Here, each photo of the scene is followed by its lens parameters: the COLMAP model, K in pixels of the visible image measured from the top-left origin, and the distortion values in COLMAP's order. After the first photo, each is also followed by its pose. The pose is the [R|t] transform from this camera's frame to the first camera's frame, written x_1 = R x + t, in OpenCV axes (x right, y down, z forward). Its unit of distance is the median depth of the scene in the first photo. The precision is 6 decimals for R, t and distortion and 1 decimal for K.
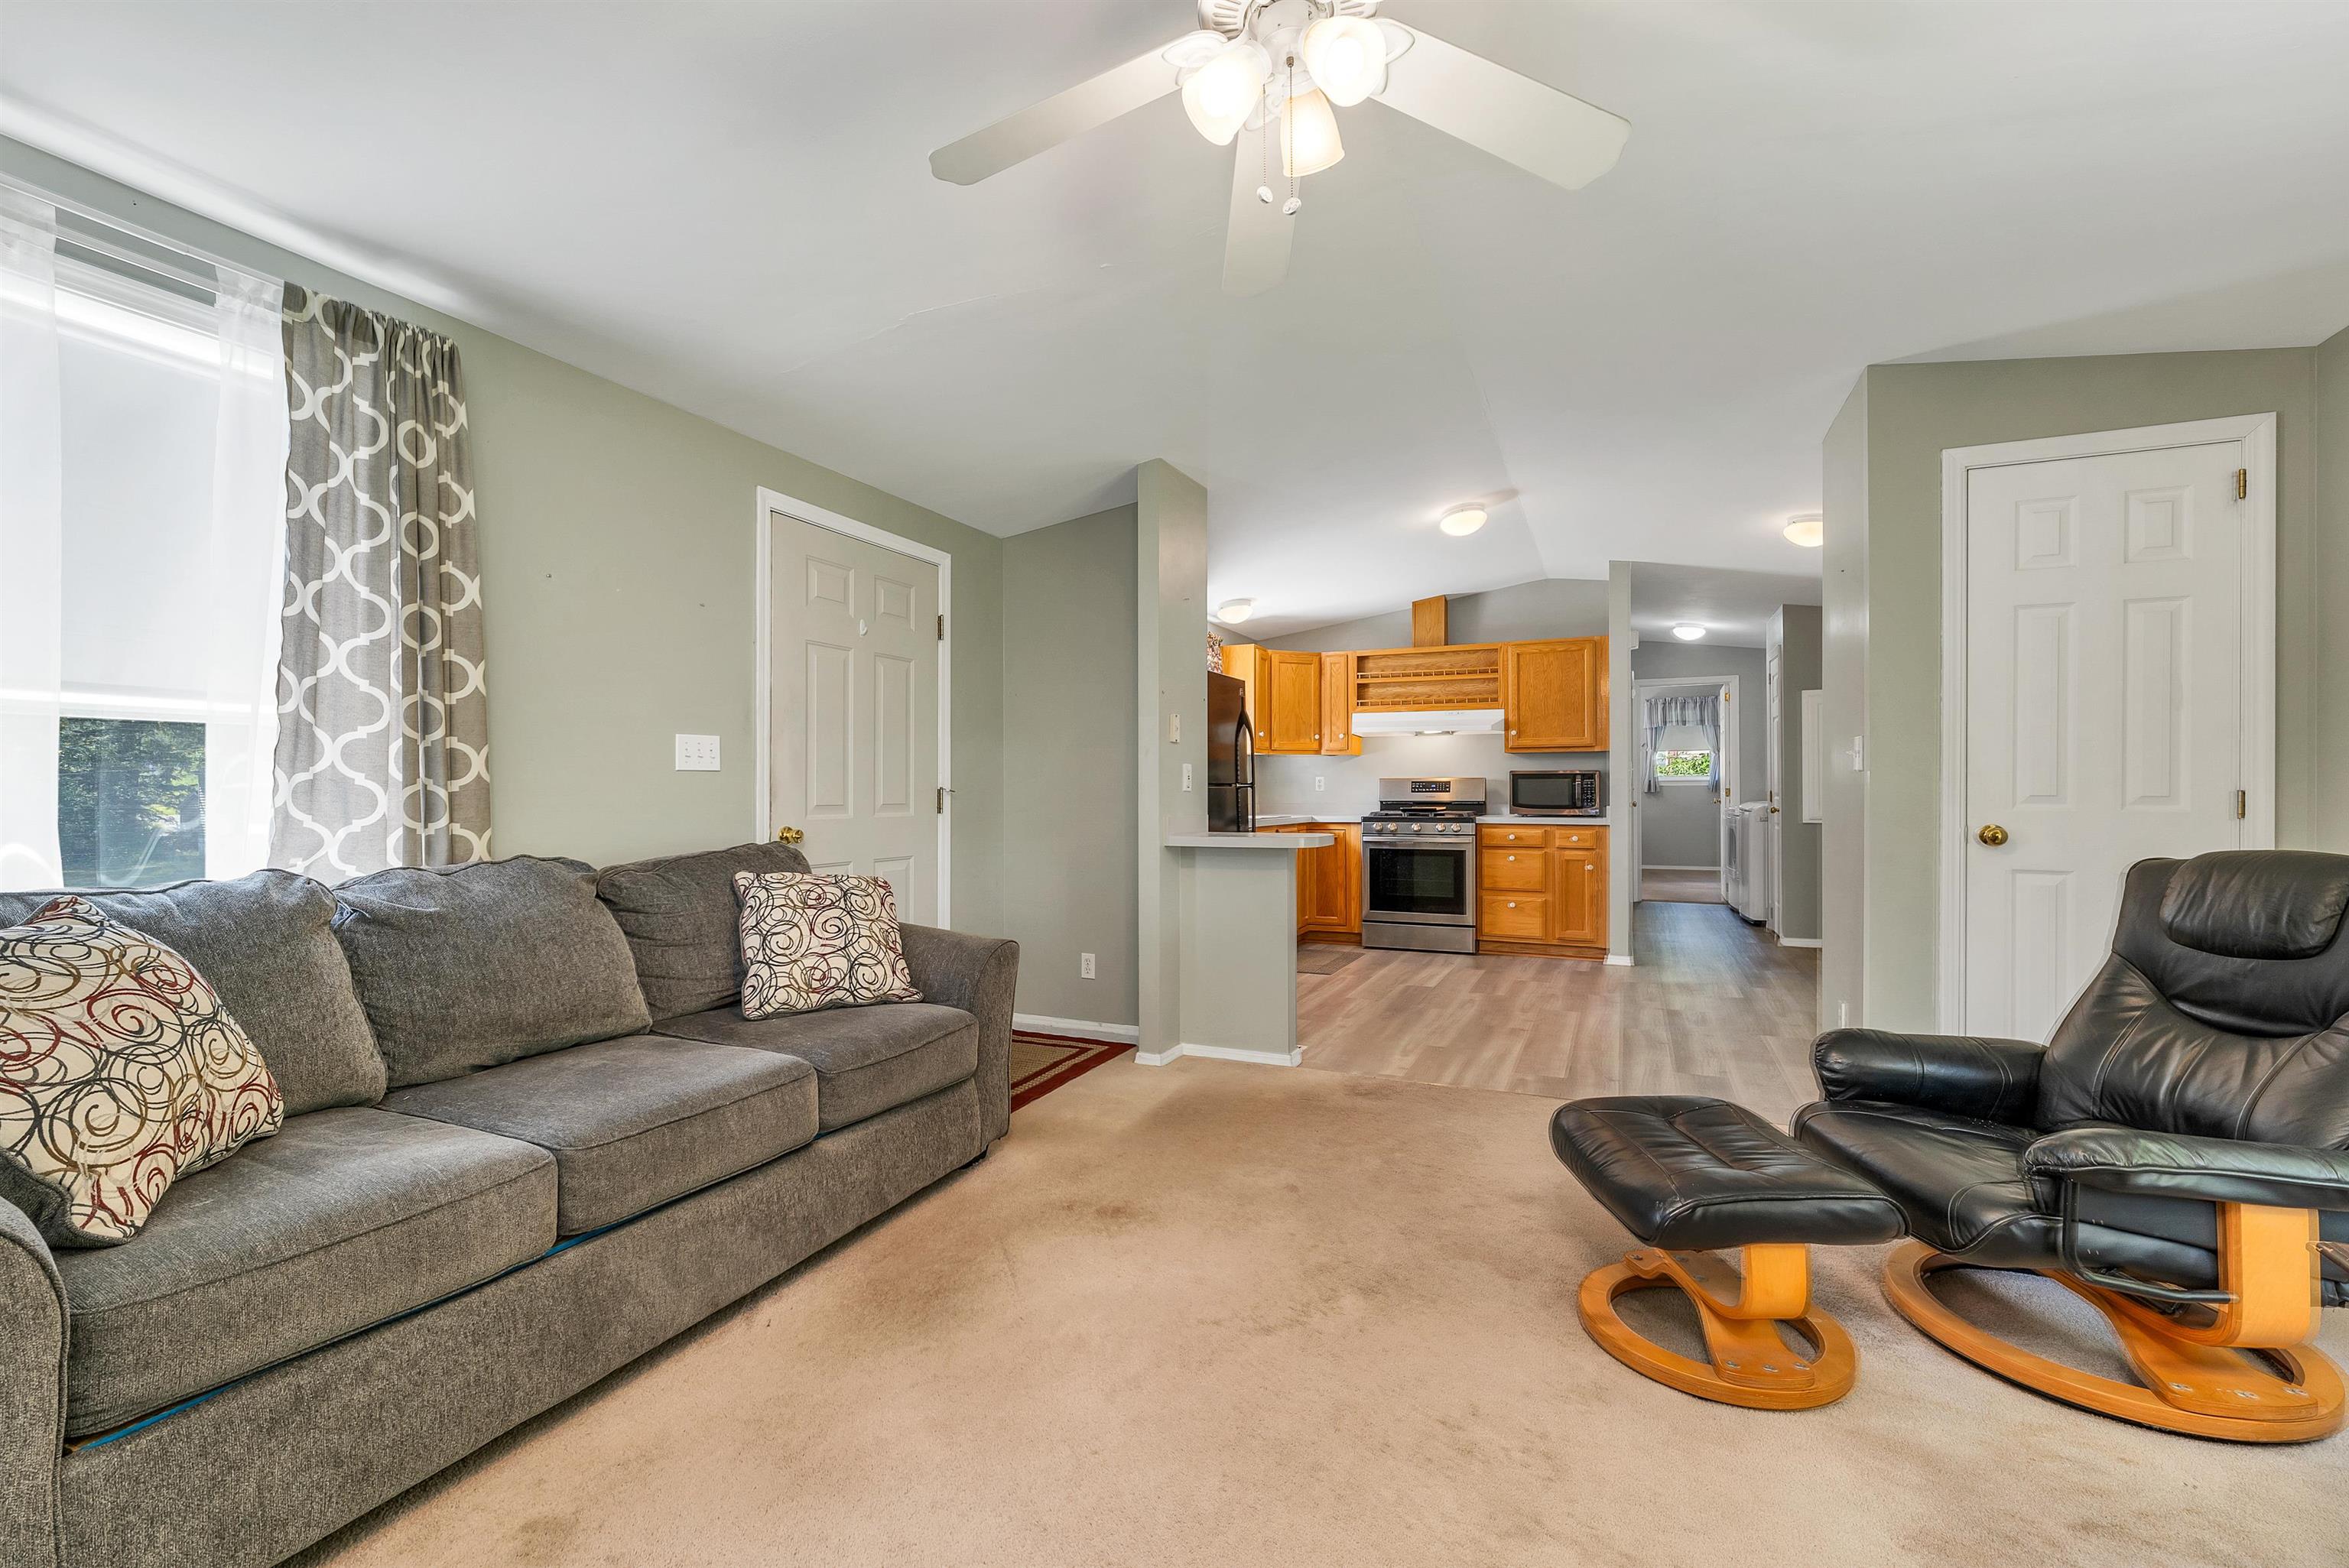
lens RADIAL K [[972.8, 0, 1183.4], [0, 972.8, 792.4], [0, 0, 1]] dist [-0.000997, -0.000055]
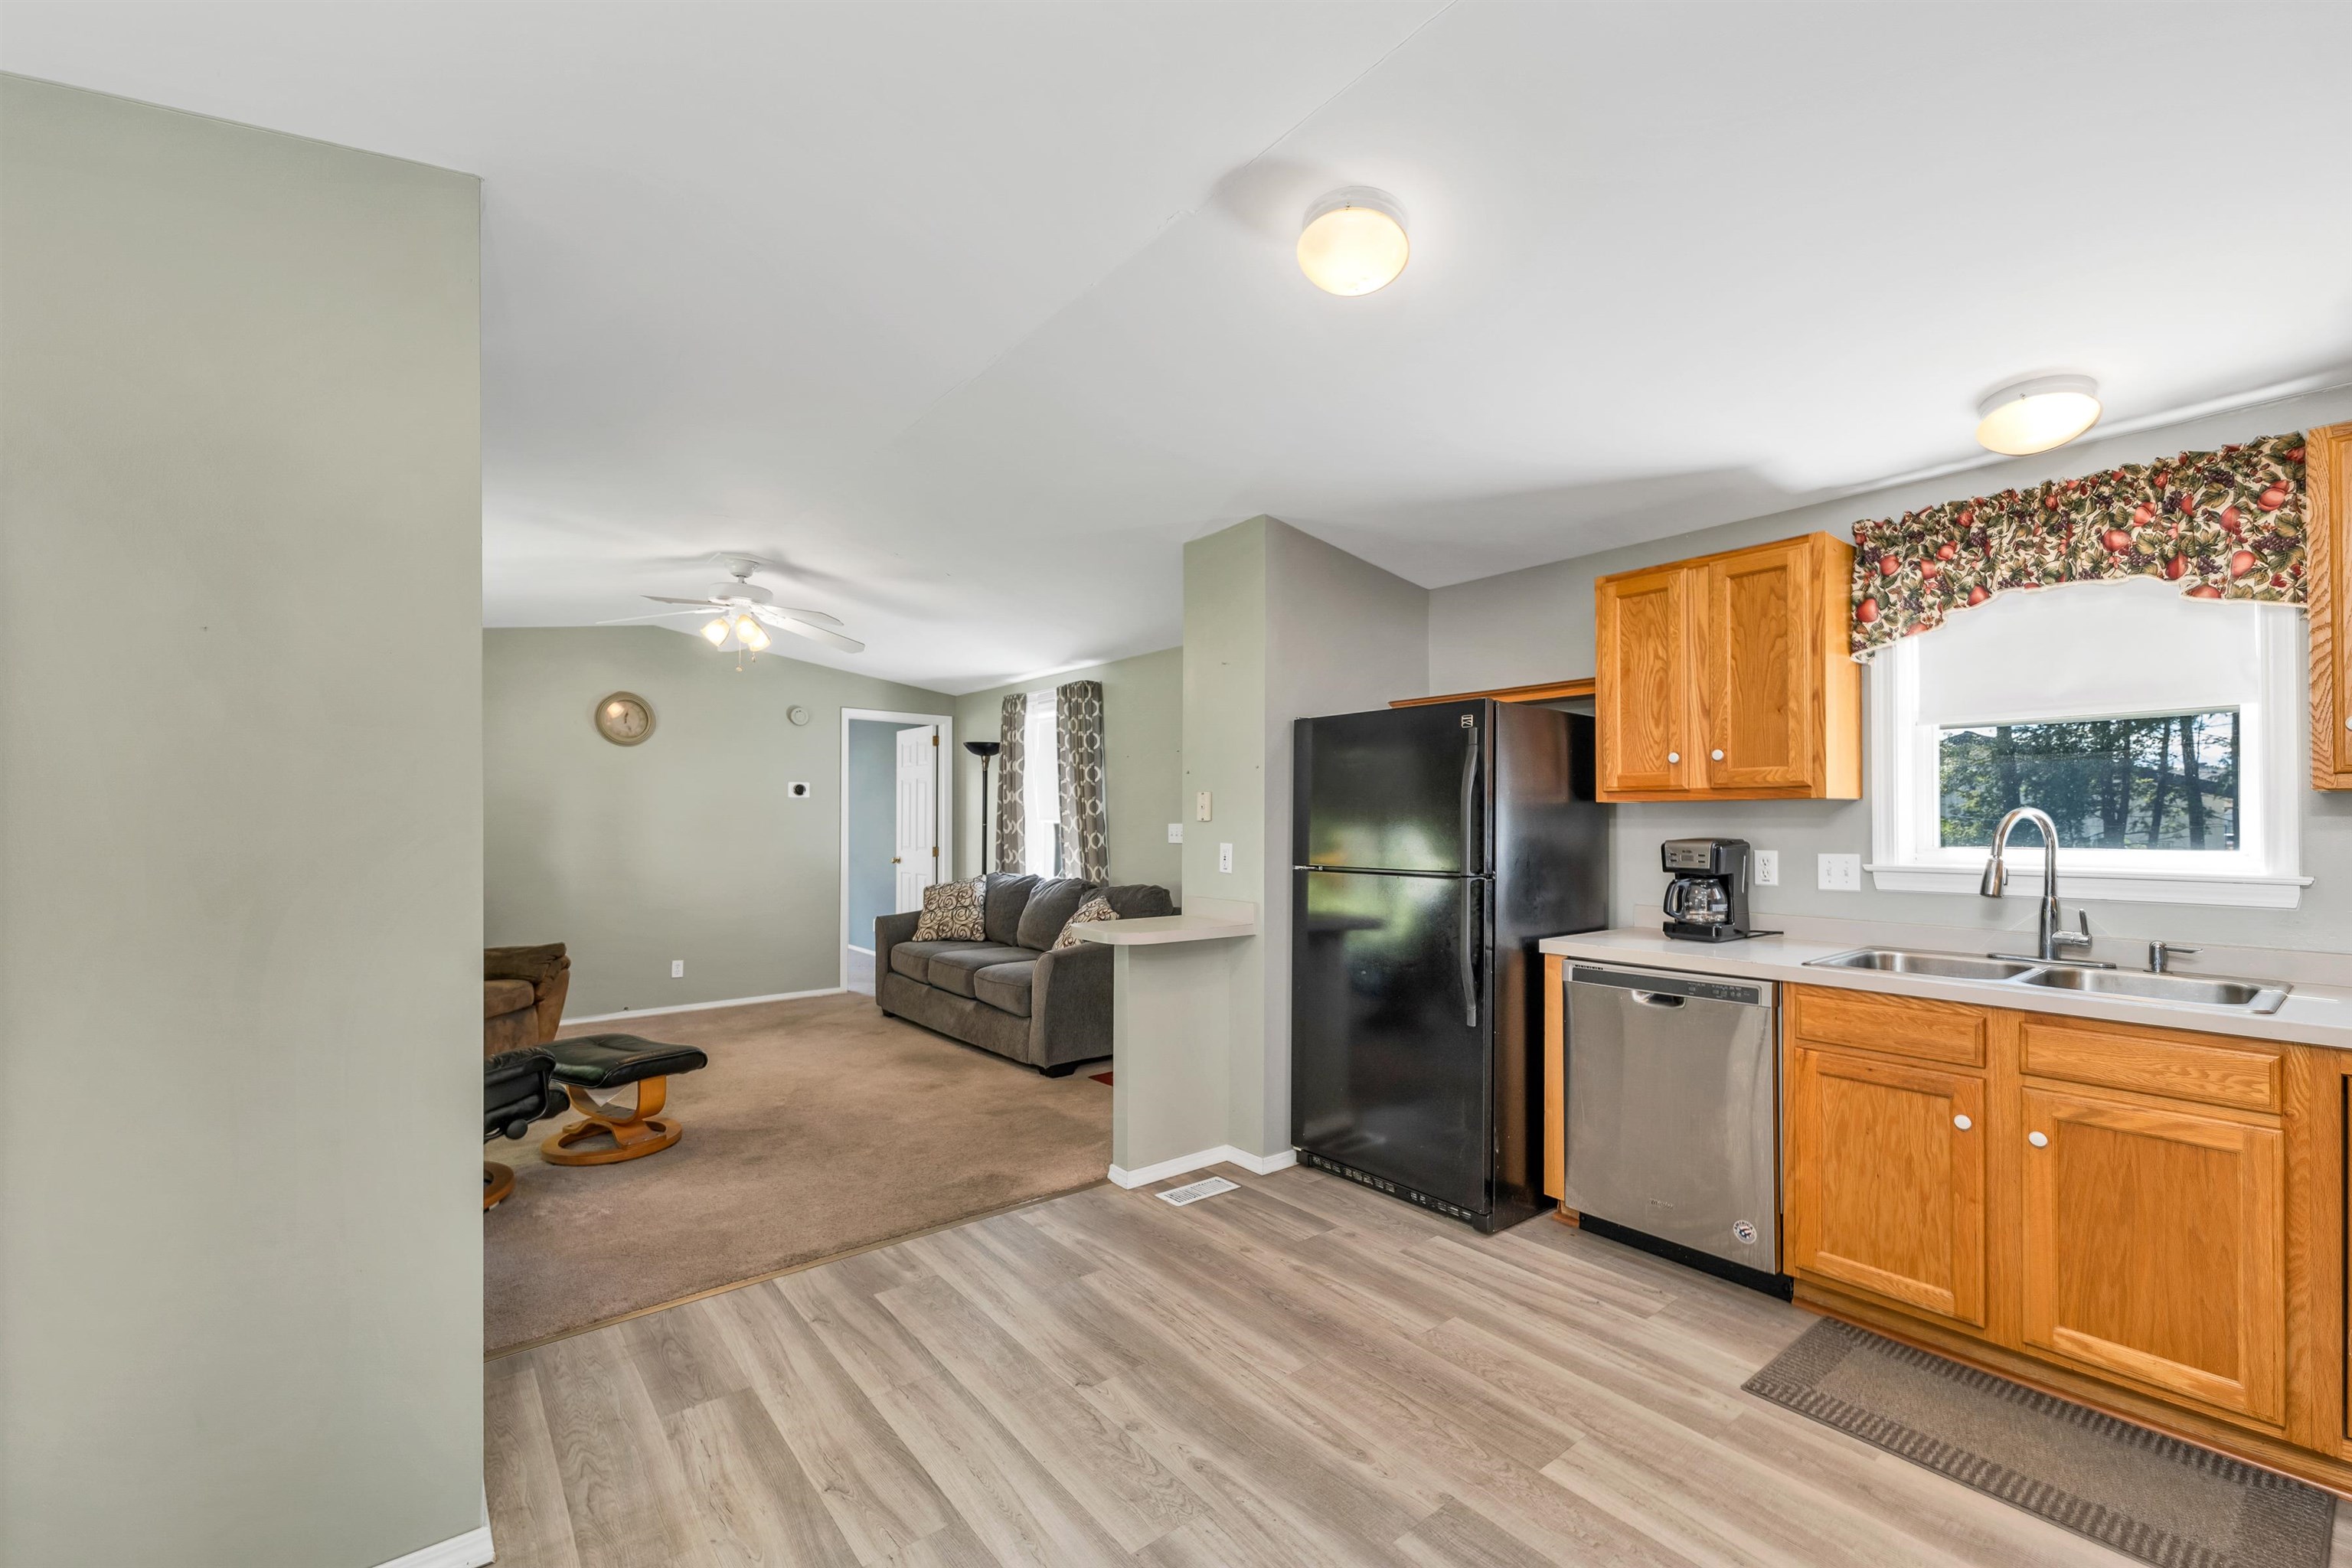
lens RADIAL K [[977.0, 0, 1172.9], [0, 977.0, 811.6], [0, 0, 1]] dist [-0.000638, -0.000148]
pose [[-0.460758, -0.001661, -0.887524, 0.530247], [0.002947, 0.999990, -0.003401, -0.035026], [0.887521, -0.004182, -0.460749, 0.869568]]
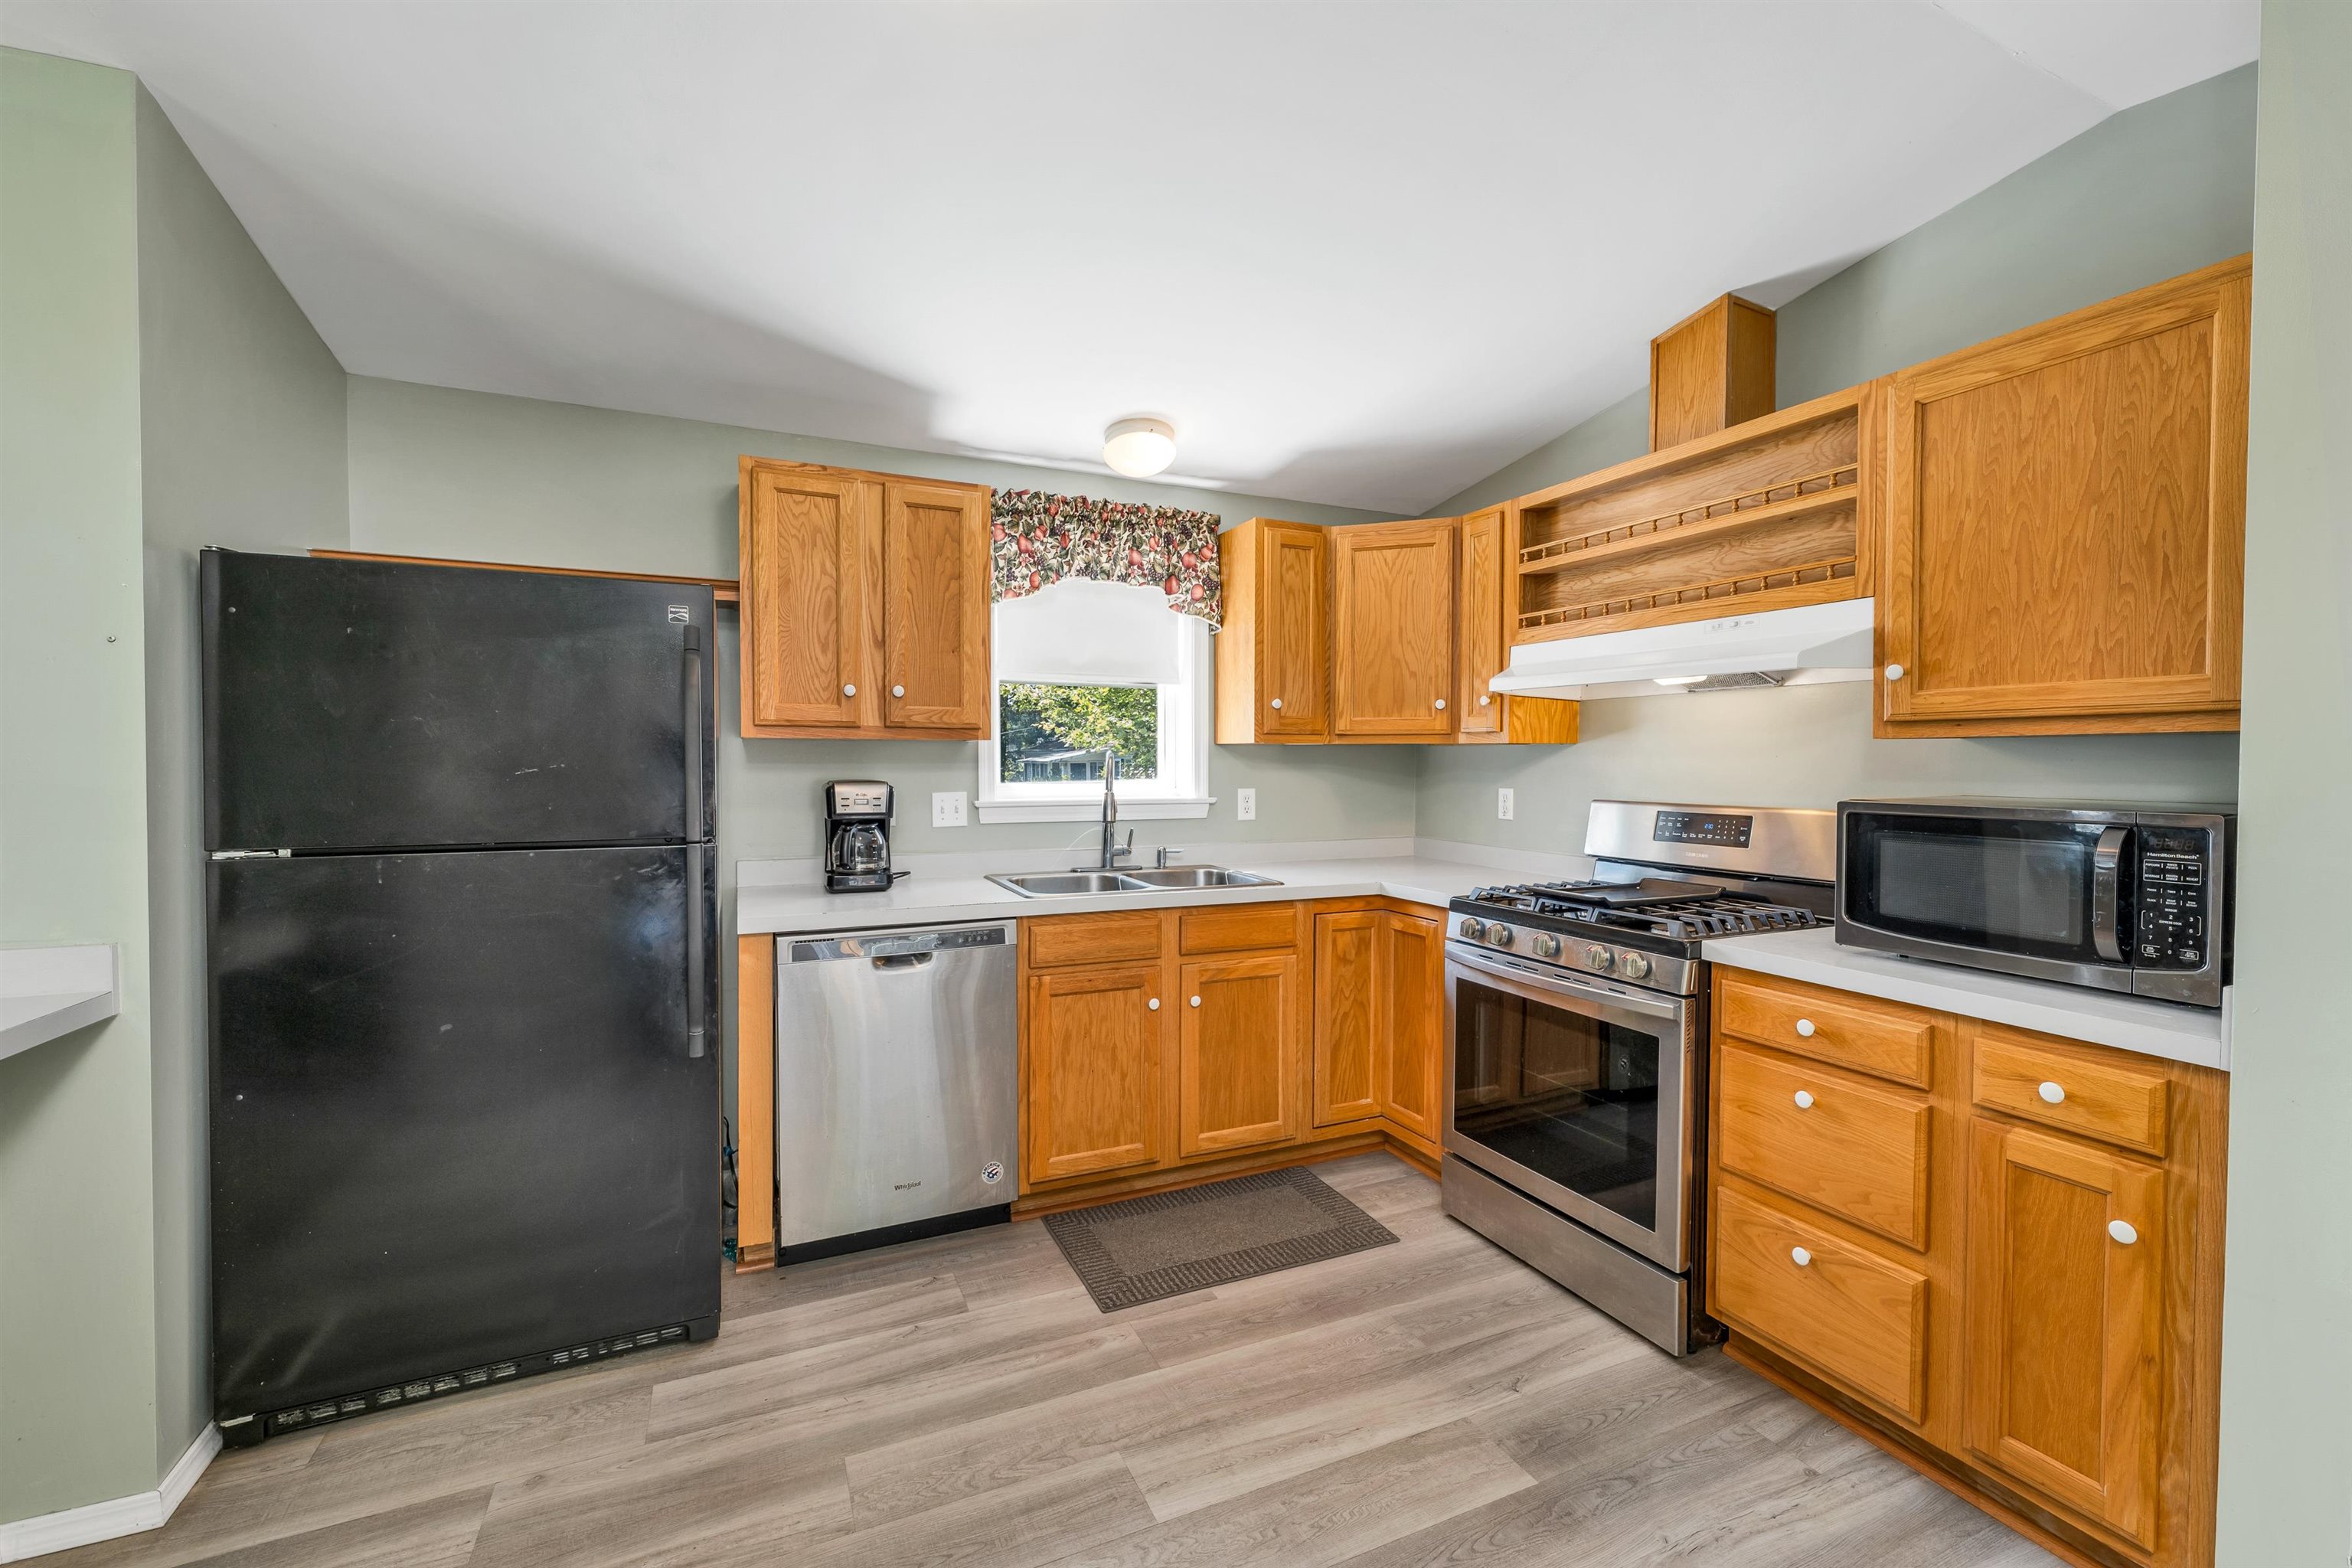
lens RADIAL K [[956.2, 0, 1176.0], [0, 956.2, 784.0], [0, 0, 1]] dist [0.000231, 0.000007]
pose [[0.754852, 0.022254, -0.655517, 0.375008], [-0.007283, 0.999647, 0.025551, -0.033219], [0.655854, -0.014513, 0.754748, 0.645900]]
